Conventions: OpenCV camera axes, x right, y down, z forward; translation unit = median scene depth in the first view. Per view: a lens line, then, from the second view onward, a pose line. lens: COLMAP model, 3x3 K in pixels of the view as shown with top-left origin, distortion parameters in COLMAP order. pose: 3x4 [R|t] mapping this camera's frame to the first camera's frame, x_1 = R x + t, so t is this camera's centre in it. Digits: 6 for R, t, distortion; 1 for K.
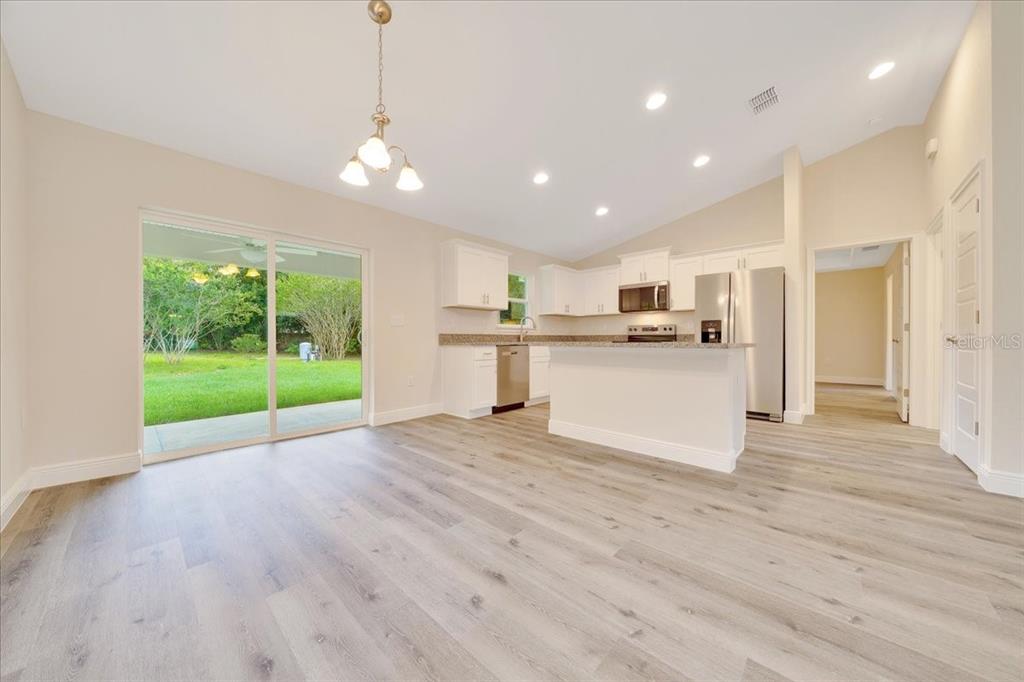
lens RADIAL K [[350.4, 0, 512.0], [0, 350.4, 341.0], [0, 0, 1]] dist [-0.000999, -0.000320]
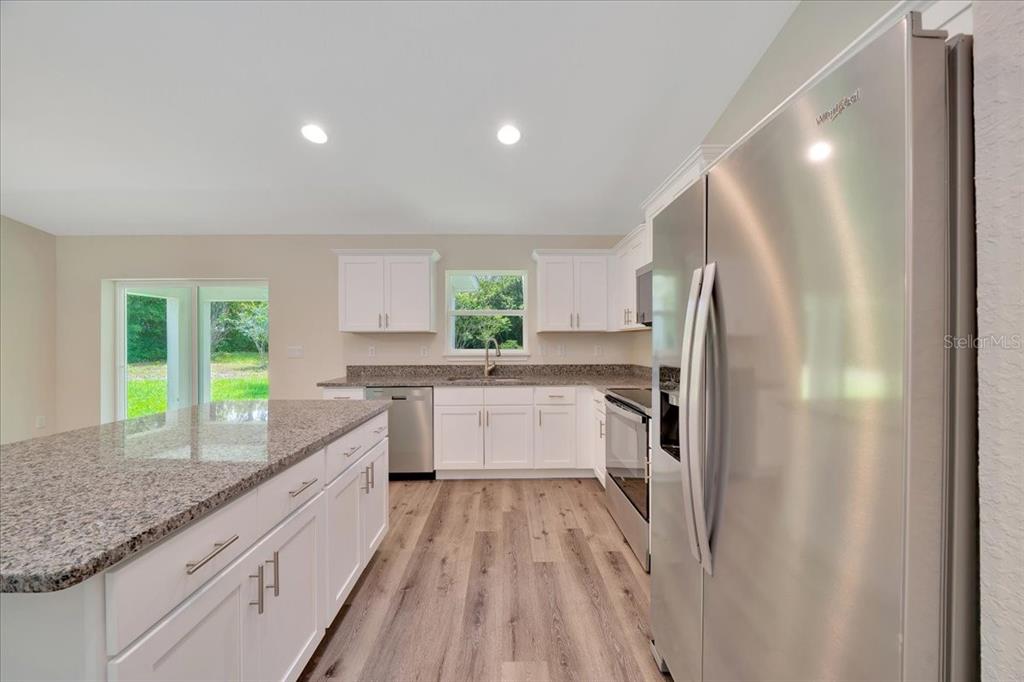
lens RADIAL K [[350.4, 0, 512.0], [0, 350.4, 341.0], [0, 0, 1]] dist [-0.000999, -0.000320]
pose [[0.694708, -0.001883, -0.719289, 0.547293], [-0.001344, 0.999991, -0.003916, -0.062791], [0.719290, 0.003687, 0.694700, 0.577166]]
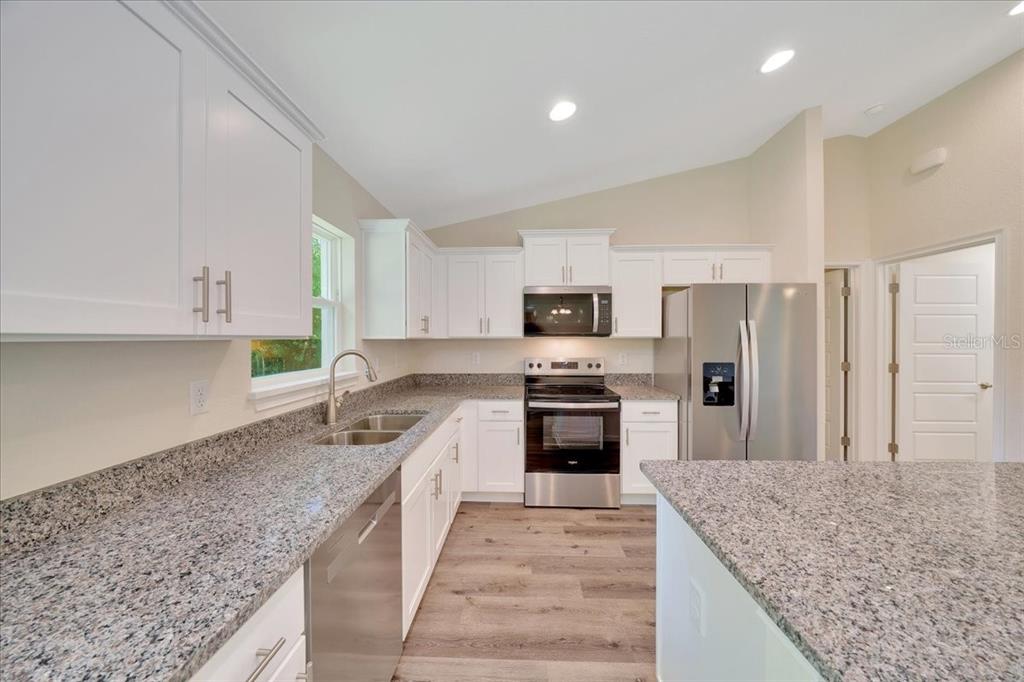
lens RADIAL K [[350.4, 0, 512.0], [0, 350.4, 341.0], [0, 0, 1]] dist [-0.000999, -0.000320]
pose [[0.755876, -0.004158, 0.654702, -0.063149], [0.003043, 0.999991, 0.002838, -0.079258], [-0.654708, -0.000153, 0.755882, 0.634776]]
